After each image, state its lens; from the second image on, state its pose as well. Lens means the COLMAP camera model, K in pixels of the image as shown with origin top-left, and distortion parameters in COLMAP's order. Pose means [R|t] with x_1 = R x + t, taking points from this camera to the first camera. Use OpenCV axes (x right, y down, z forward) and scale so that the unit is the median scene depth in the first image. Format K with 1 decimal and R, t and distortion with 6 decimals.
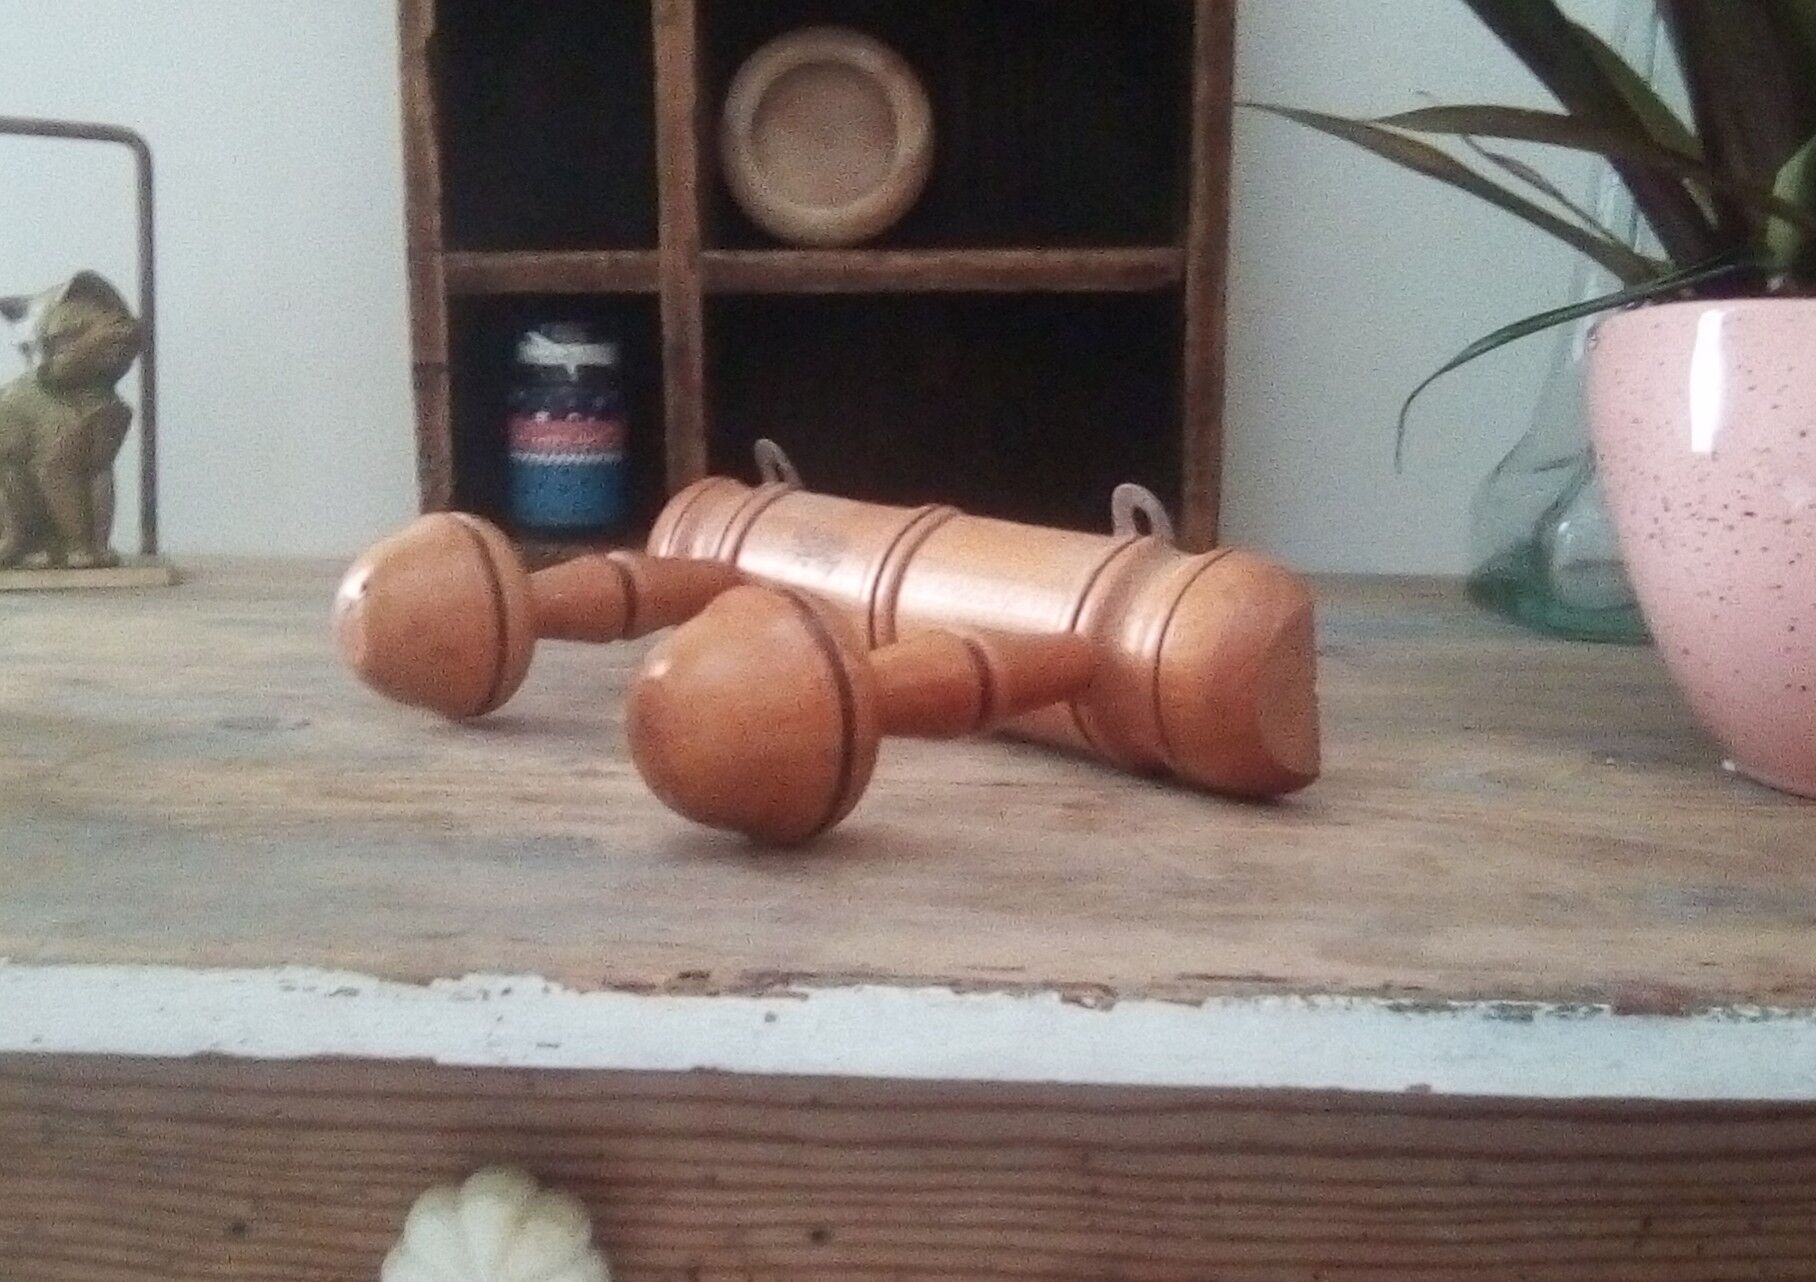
lens RADIAL K [[2176.5, 0, 921.1], [0, 2176.5, 625.9], [0, 0, 1]] dist [-0.007490, 0.000000]
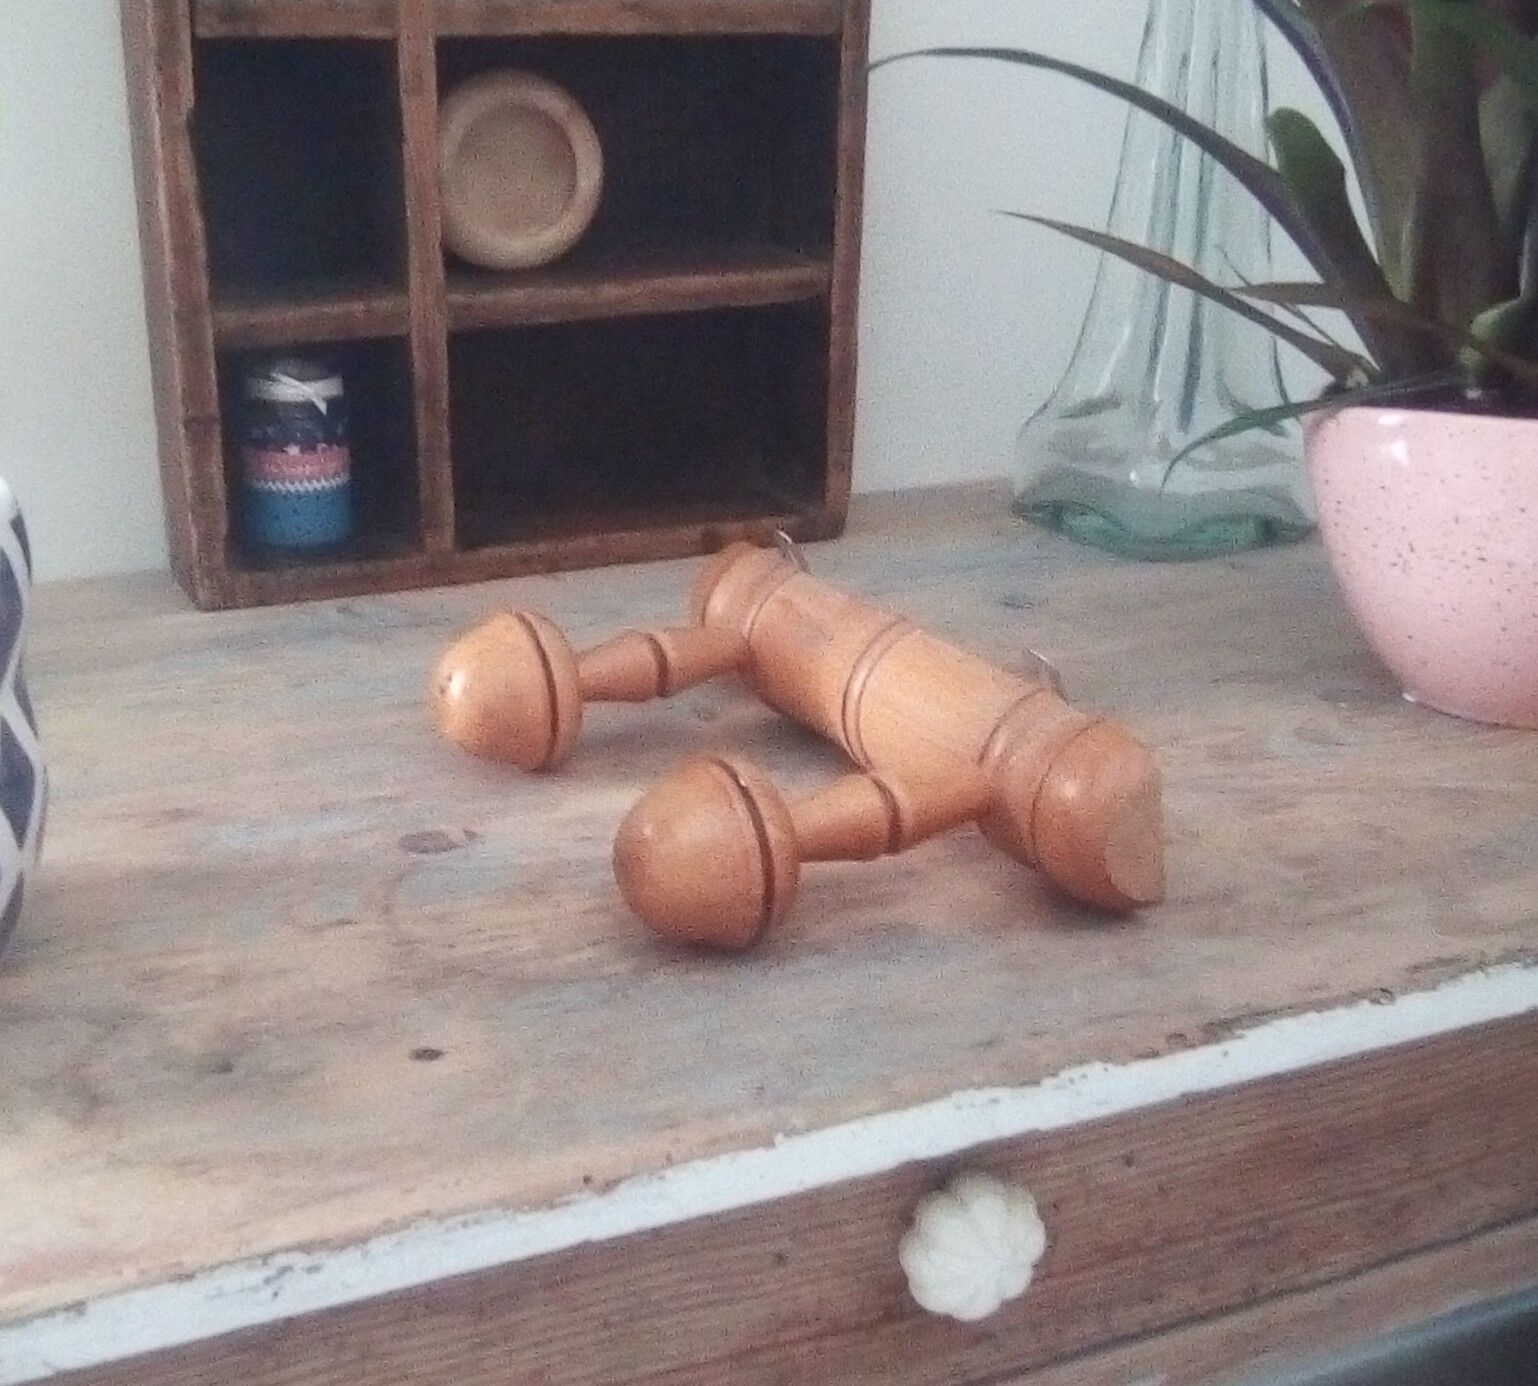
lens RADIAL K [[2181.8, 0, 763.1], [0, 2181.8, 701.5], [0, 0, 1]] dist [-0.000035, 0.000000]
pose [[0.891031, -0.153858, 0.427074, -0.464582], [0.065685, 0.974607, 0.214071, -0.197831], [-0.449166, -0.162691, 0.878511, -0.086982]]
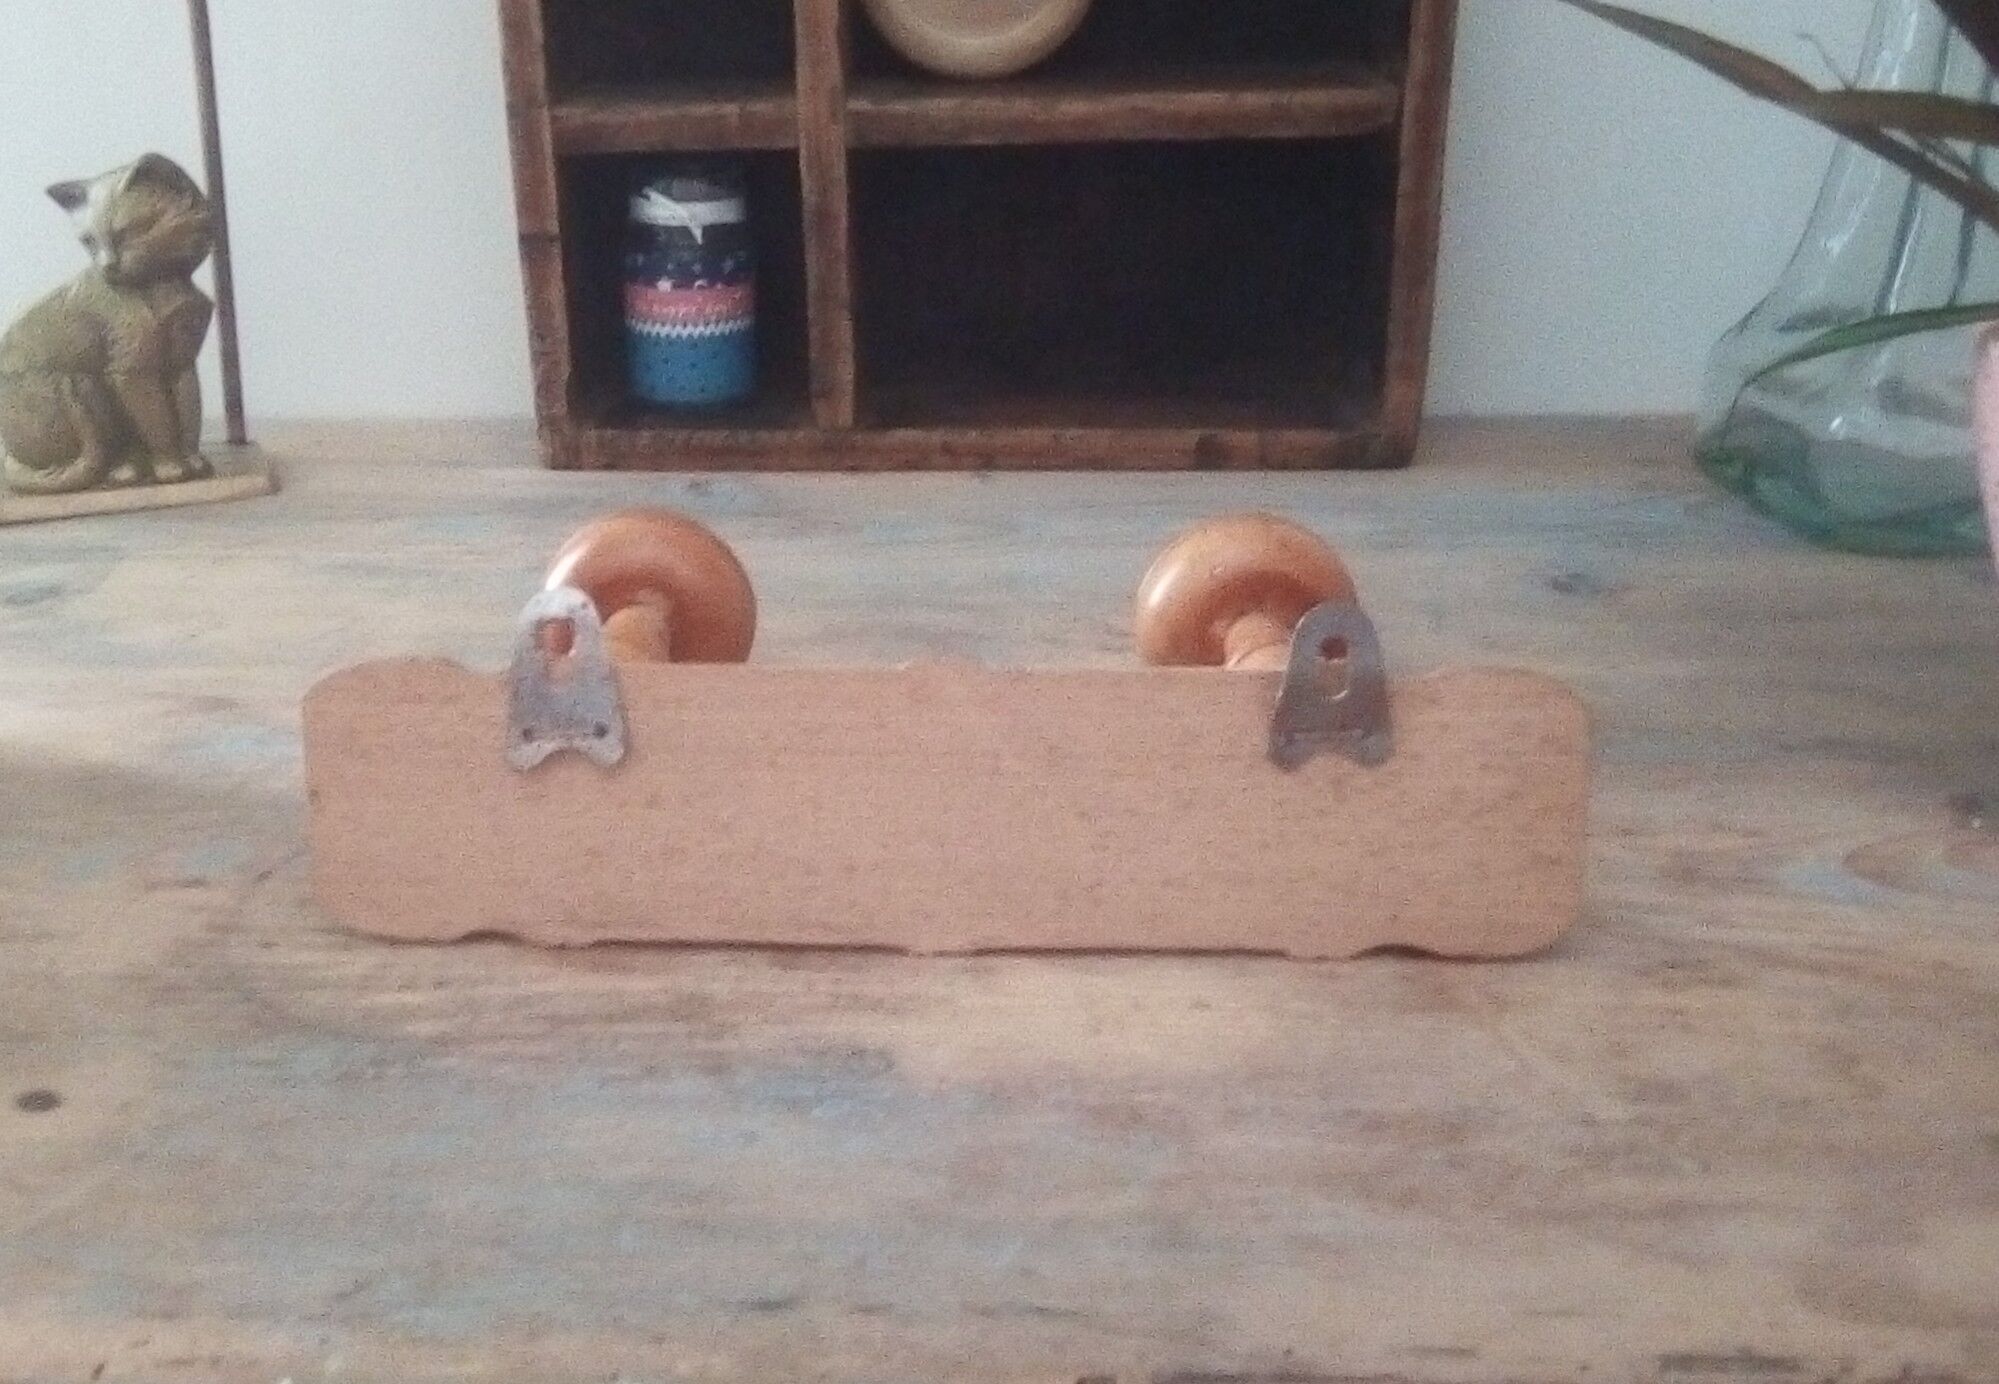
lens RADIAL K [[2150.0, 0, 882.8], [0, 2150.0, 636.5], [0, 0, 1]] dist [-0.023940, 0.000000]
pose [[0.999747, -0.020243, -0.009794, -0.081992], [0.021848, 0.977492, 0.209840, -0.142370], [0.005325, -0.210001, 0.977687, 0.114177]]
